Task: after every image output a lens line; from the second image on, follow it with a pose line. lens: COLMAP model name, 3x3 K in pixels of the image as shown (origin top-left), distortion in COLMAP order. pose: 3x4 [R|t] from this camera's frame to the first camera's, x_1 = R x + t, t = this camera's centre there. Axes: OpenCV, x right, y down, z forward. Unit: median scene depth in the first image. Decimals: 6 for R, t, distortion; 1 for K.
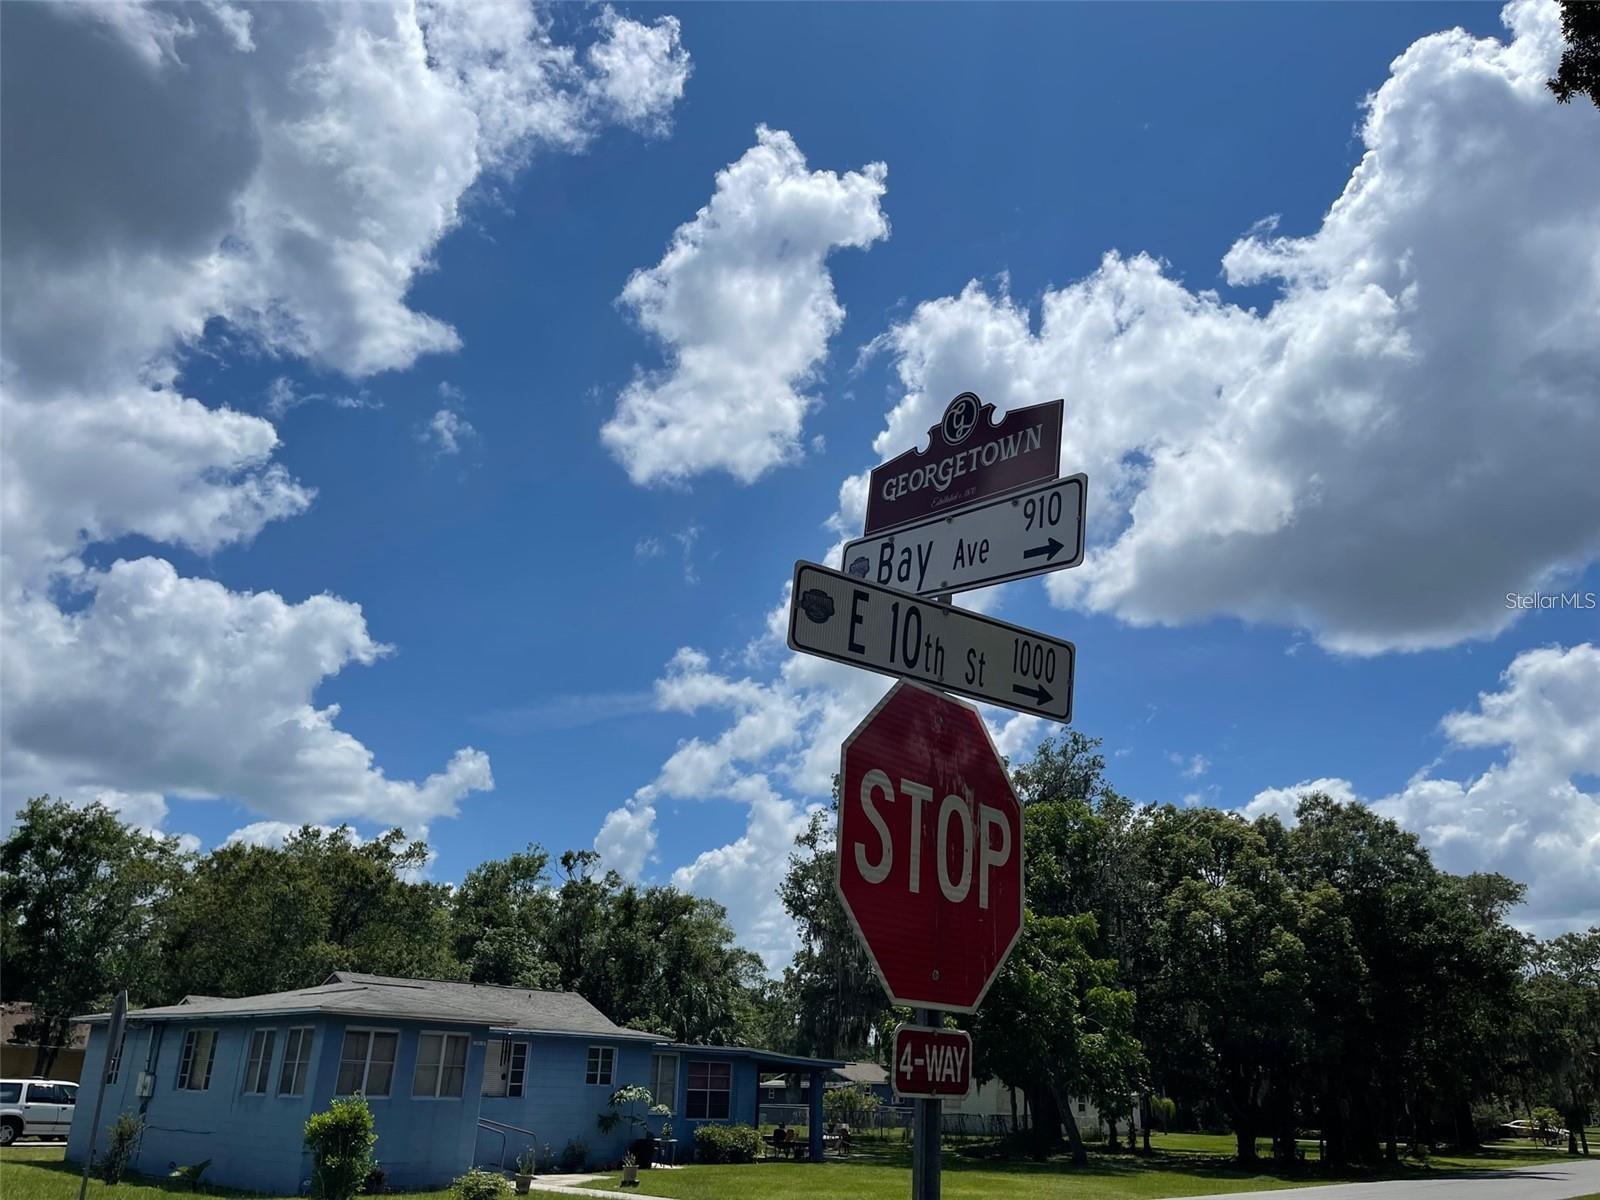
lens RADIAL K [[1189.3, 0, 808.2], [0, 1189.3, 604.7], [0, 0, 1]] dist [0.086760, -0.120503]
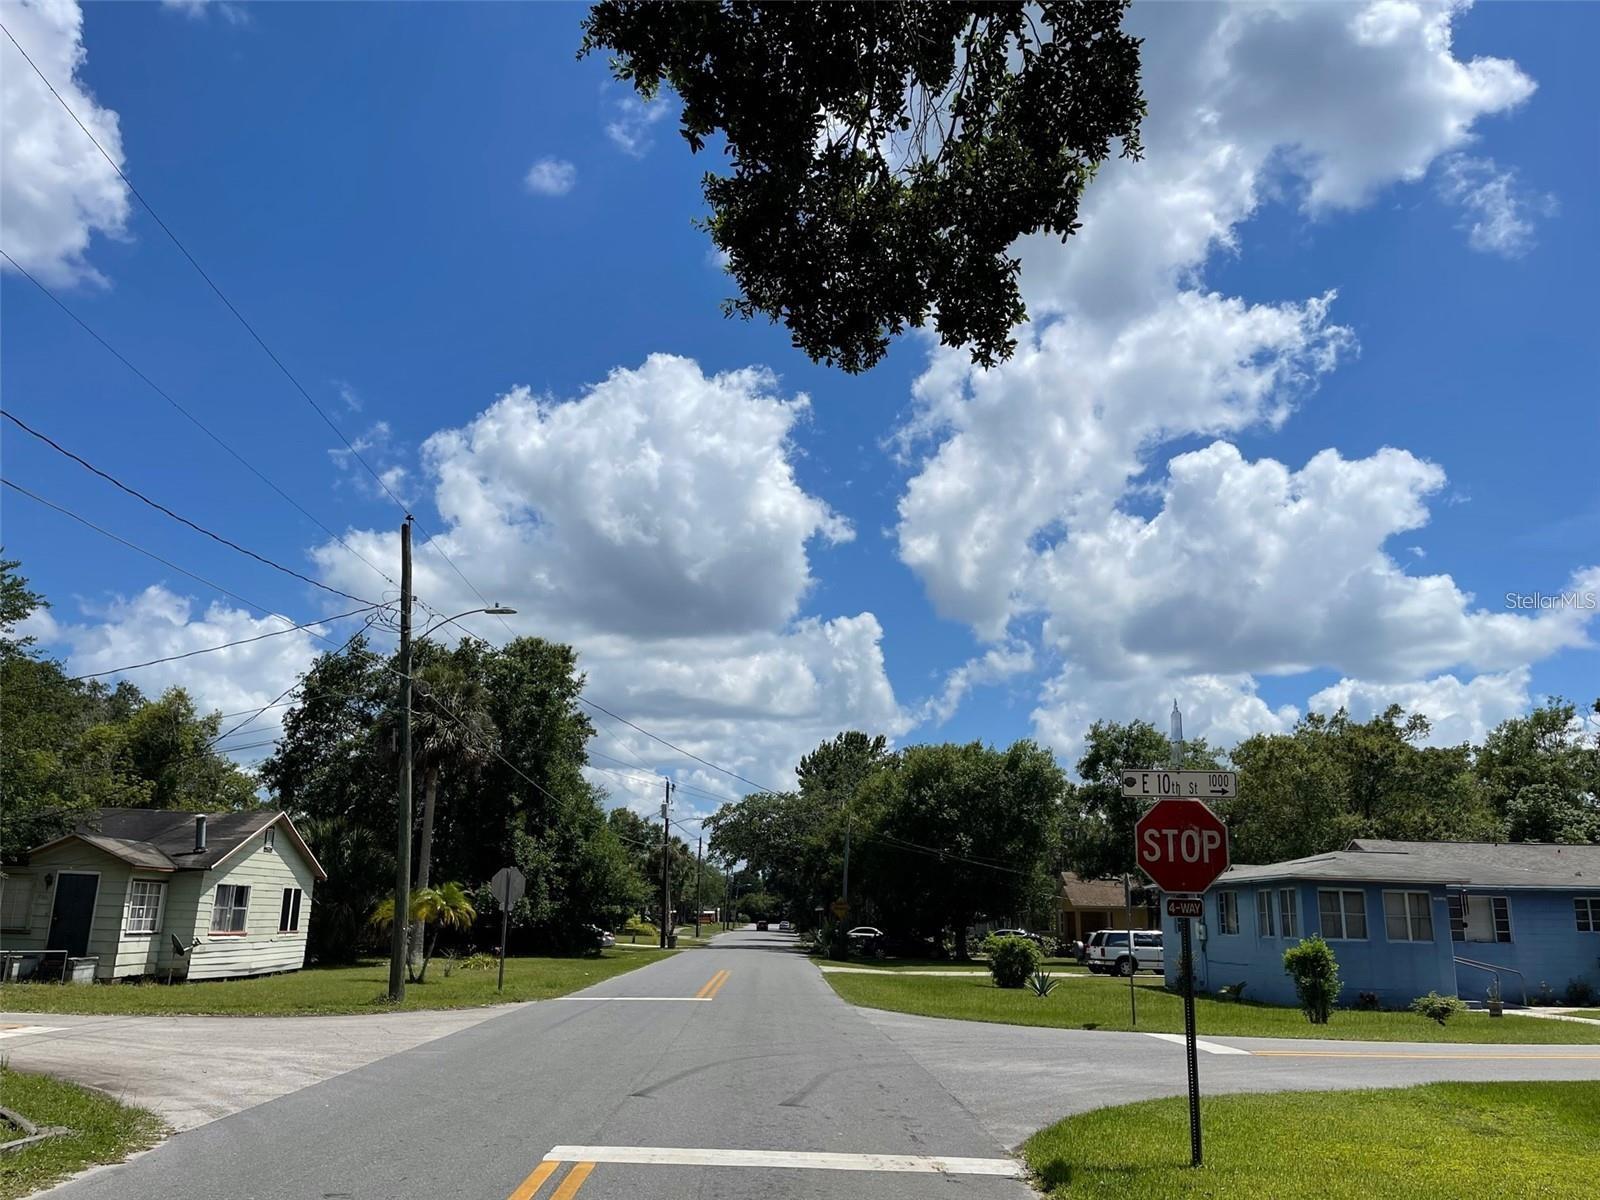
lens RADIAL K [[1189.3, 0, 808.2], [0, 1189.3, 604.7], [0, 0, 1]] dist [0.086760, -0.120503]
pose [[0.672949, -0.198286, -0.712616, 0.170691], [0.274429, 0.961571, -0.008404, -0.062789], [0.686897, -0.189907, 0.701504, -0.173227]]
